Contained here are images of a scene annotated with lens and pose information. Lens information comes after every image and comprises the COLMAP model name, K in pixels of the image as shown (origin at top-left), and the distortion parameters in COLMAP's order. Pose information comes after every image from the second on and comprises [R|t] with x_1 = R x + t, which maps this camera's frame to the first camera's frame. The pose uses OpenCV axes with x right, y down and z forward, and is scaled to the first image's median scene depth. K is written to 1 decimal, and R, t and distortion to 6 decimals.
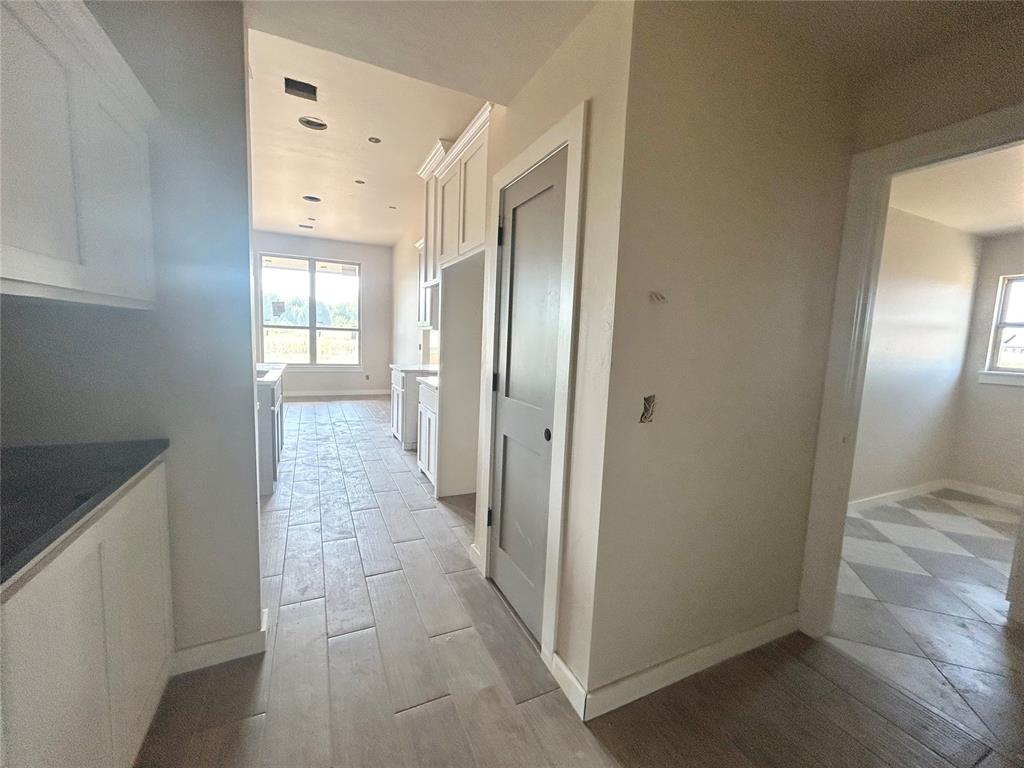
lens RADIAL K [[416.0, 0, 511.2], [0, 416.0, 382.7], [0, 0, 1]] dist [-0.000606, 0.000255]
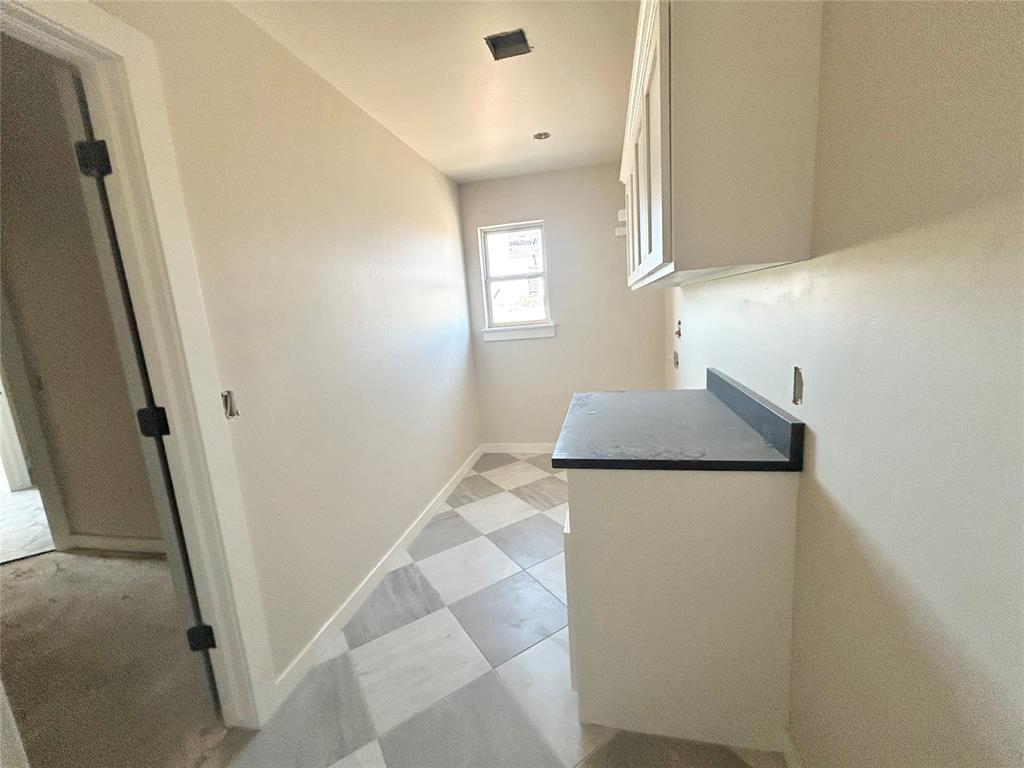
lens RADIAL K [[416.0, 0, 516.2], [0, 416.0, 379.7], [0, 0, 1]] dist [-0.000606, 0.000255]
pose [[0.598667, -0.221171, 0.769858, 0.446919], [0.179338, 0.973734, 0.140283, -0.038082], [-0.780664, 0.054082, 0.622607, 0.381210]]
